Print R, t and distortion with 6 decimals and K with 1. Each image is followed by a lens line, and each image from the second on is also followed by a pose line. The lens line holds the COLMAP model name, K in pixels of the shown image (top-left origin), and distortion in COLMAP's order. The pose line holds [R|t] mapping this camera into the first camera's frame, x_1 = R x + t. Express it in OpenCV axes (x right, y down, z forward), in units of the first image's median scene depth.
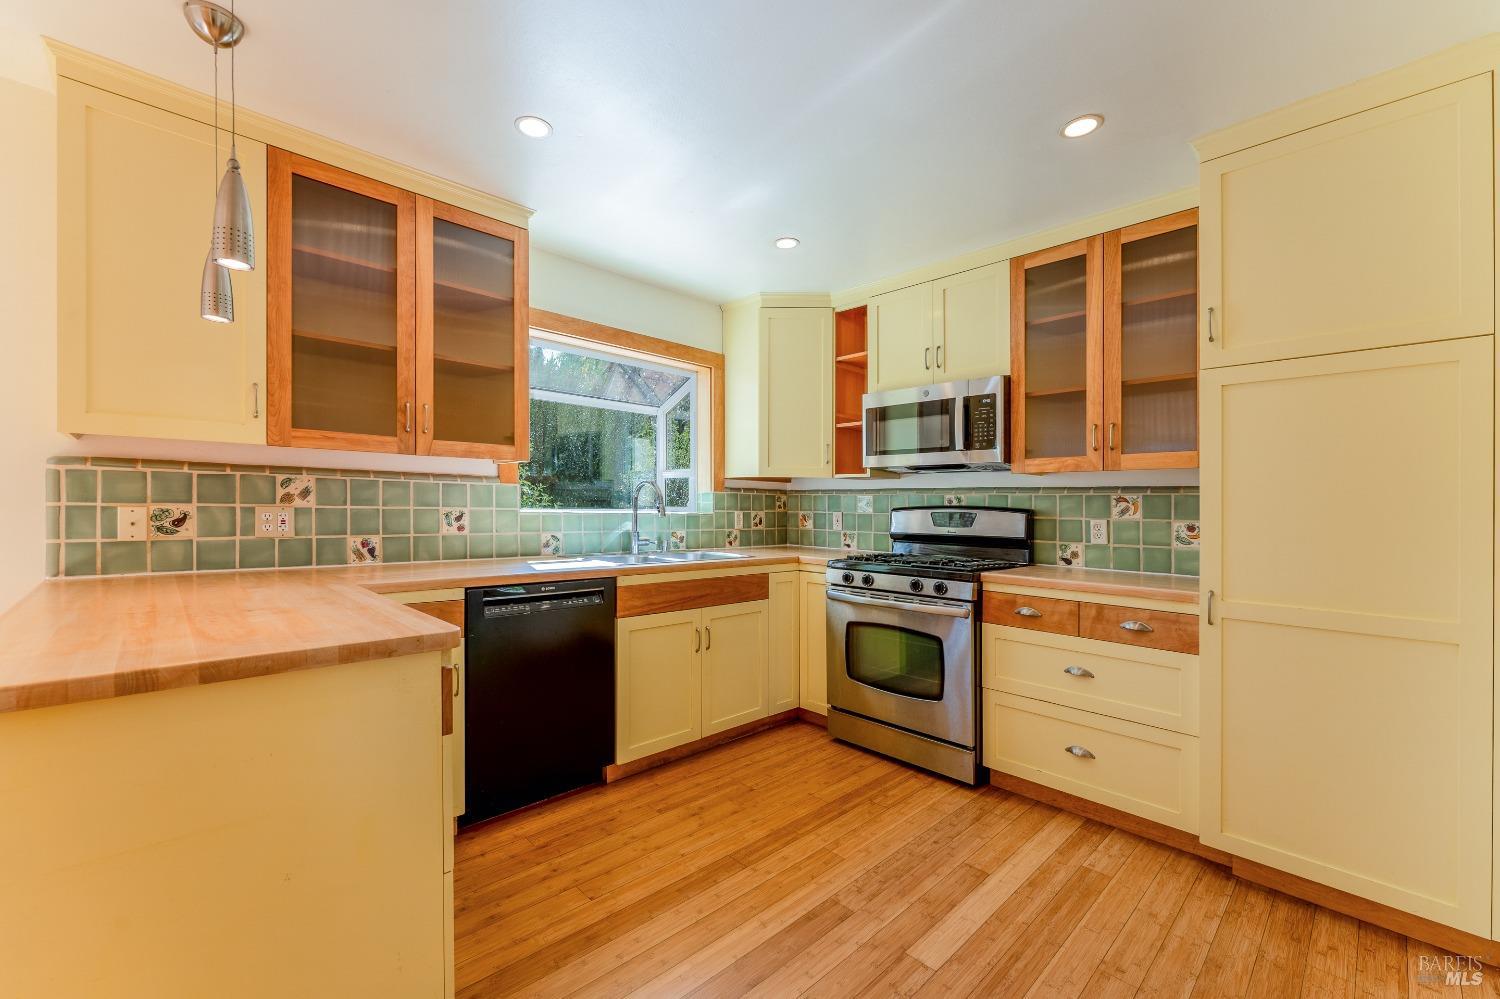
lens RADIAL K [[611.9, 0, 731.7], [0, 611.9, 501.3], [0, 0, 1]] dist [-0.001345, -0.000182]
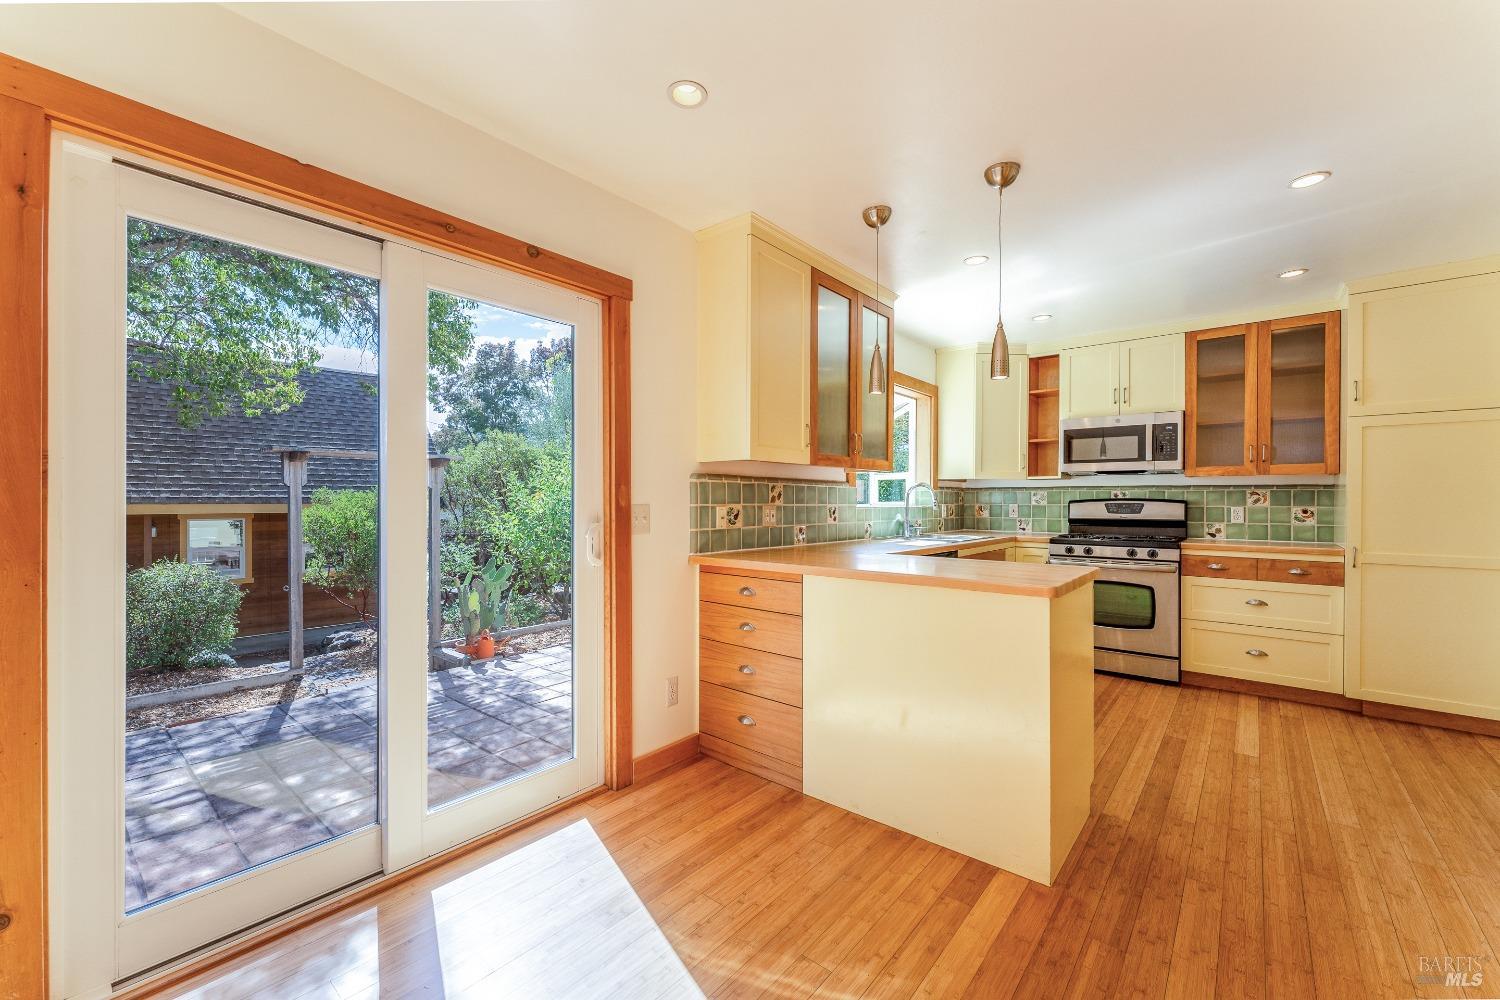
lens RADIAL K [[601.2, 0, 750.0], [0, 601.2, 500.0], [0, 0, 1]] dist [0.000565, 0.000234]
pose [[0.992750, -0.012086, 0.119590, -0.792884], [0.011036, 0.999895, 0.009442, -0.014606], [-0.119692, -0.008054, 0.992778, -0.336238]]
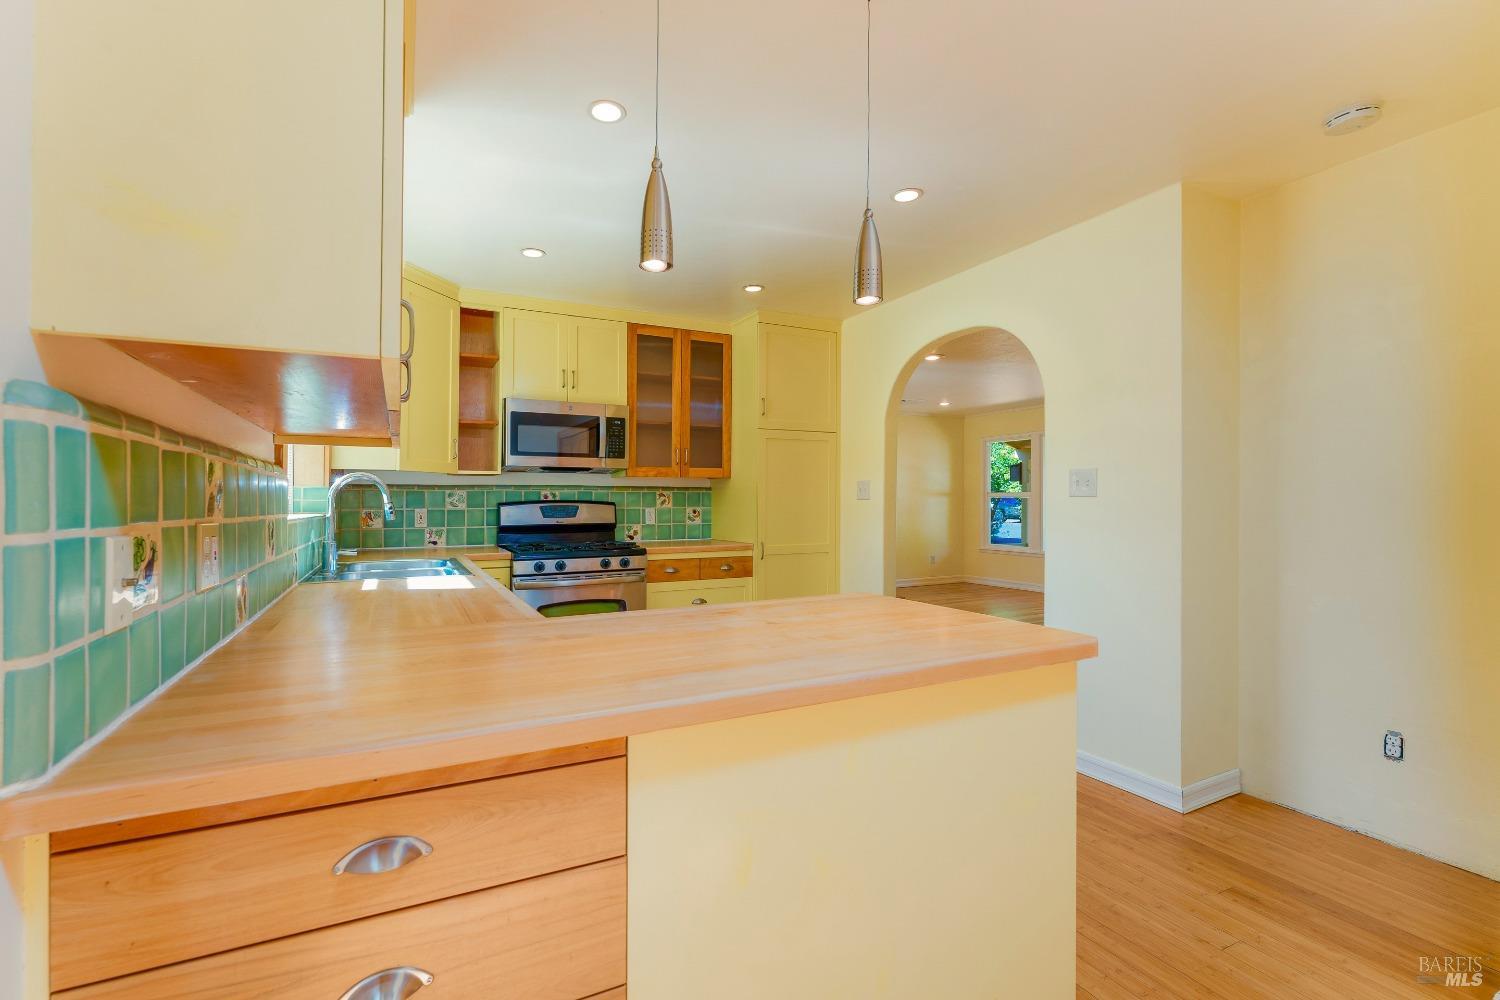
lens RADIAL K [[637.3, 0, 695.0], [0, 637.3, 494.2], [0, 0, 1]] dist [-0.000545, 0.000039]
pose [[0.315689, -0.004973, 0.948850, -0.897955], [0.001237, 0.999988, 0.004829, -0.012781], [-0.948862, -0.000351, 0.315691, 0.407067]]
